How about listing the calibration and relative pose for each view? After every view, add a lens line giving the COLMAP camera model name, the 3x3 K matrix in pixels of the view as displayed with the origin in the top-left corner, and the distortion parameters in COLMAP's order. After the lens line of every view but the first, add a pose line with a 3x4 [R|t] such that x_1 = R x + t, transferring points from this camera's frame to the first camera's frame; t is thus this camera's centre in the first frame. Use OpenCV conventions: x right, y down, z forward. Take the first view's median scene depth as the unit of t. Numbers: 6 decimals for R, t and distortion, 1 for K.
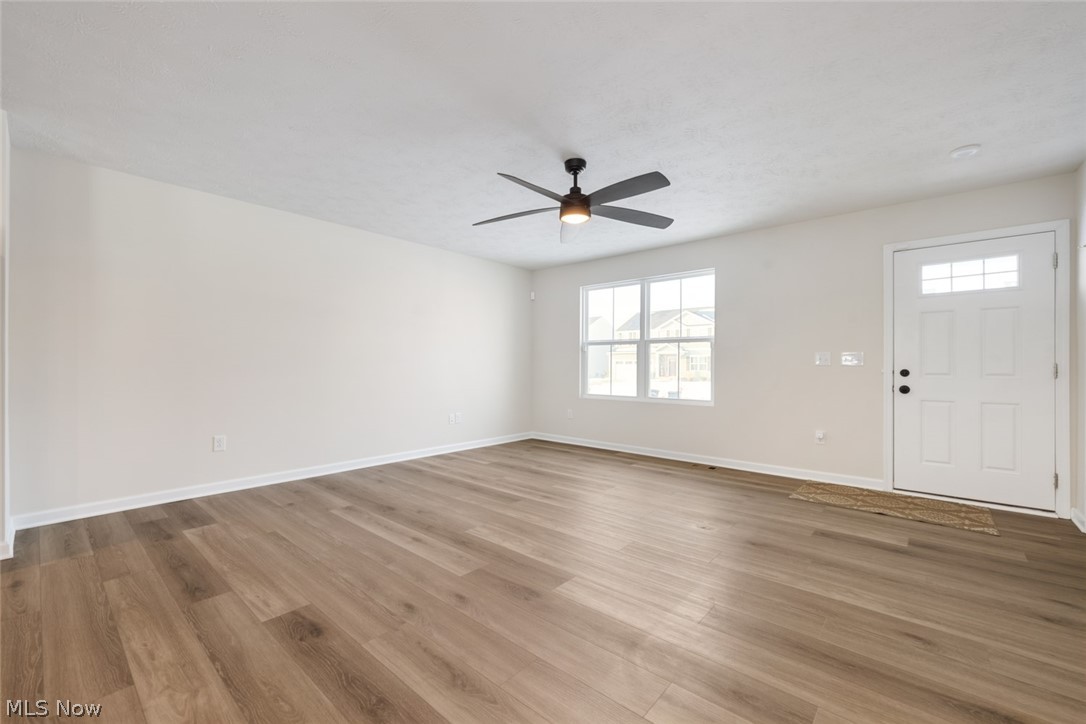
lens RADIAL K [[445.0, 0, 543.0], [0, 445.0, 362.0], [0, 0, 1]] dist [-0.000676, -0.000521]
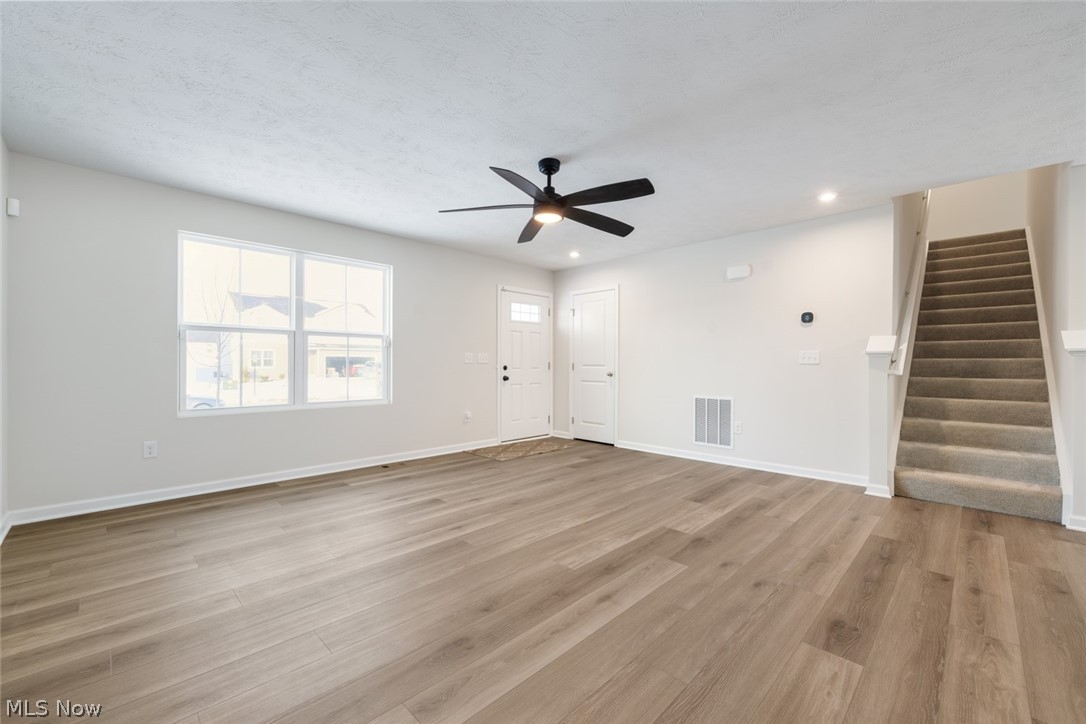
lens RADIAL K [[437.6, 0, 543.0], [0, 437.6, 362.0], [0, 0, 1]] dist [-0.000276, 0.000186]
pose [[0.065915, 0.001075, 0.997825, -0.946569], [-0.010584, 0.999944, -0.000378, 0.003359], [-0.997769, -0.010536, 0.065923, 0.979211]]
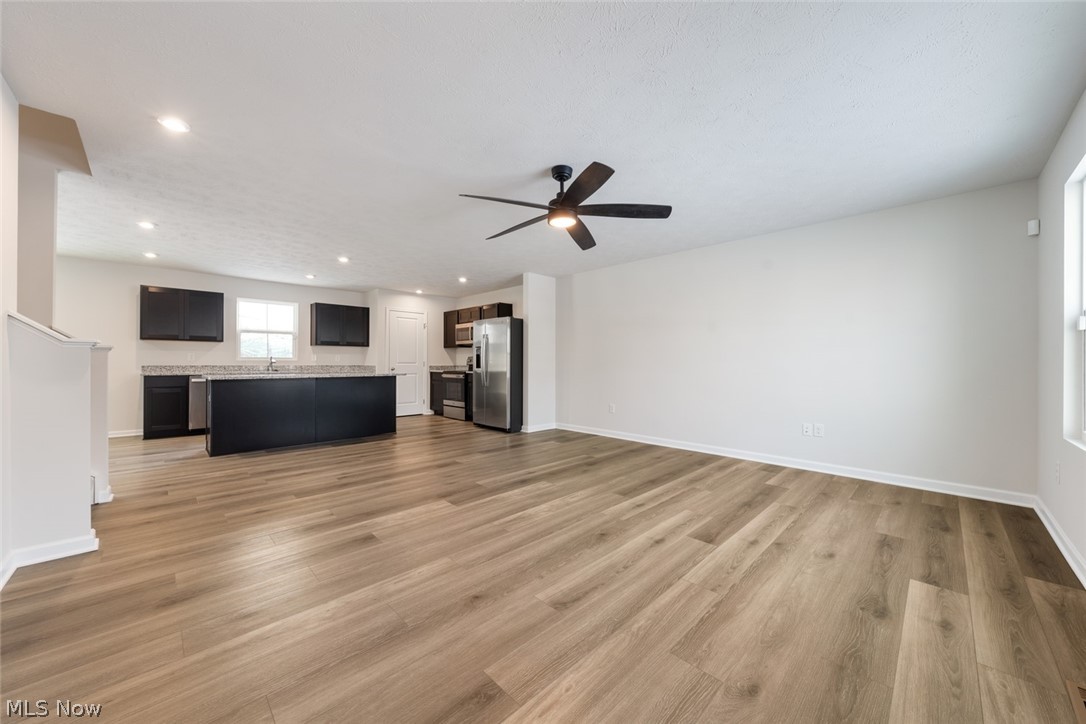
lens RADIAL K [[395.9, 0, 543.0], [0, 395.9, 362.0], [0, 0, 1]] dist [-0.002079, -0.000184]
pose [[-0.077987, -0.005936, -0.996937, 1.035749], [0.003728, 0.999974, -0.006246, 0.013321], [0.996947, -0.004203, -0.077963, 1.064351]]
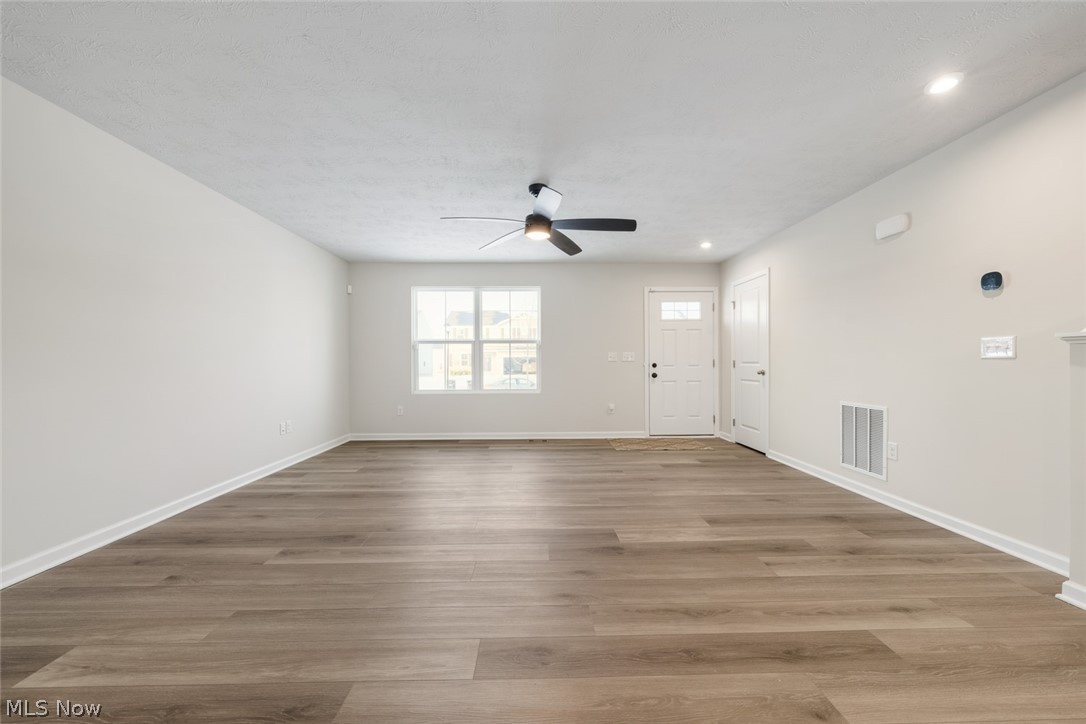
lens RADIAL K [[395.9, 0, 543.0], [0, 395.9, 362.0], [0, 0, 1]] dist [-0.002079, -0.000184]
pose [[0.737999, -0.006475, 0.674771, -0.637904], [0.002548, 0.999974, 0.006808, 0.000654], [-0.674797, -0.003305, 0.737996, 0.238778]]
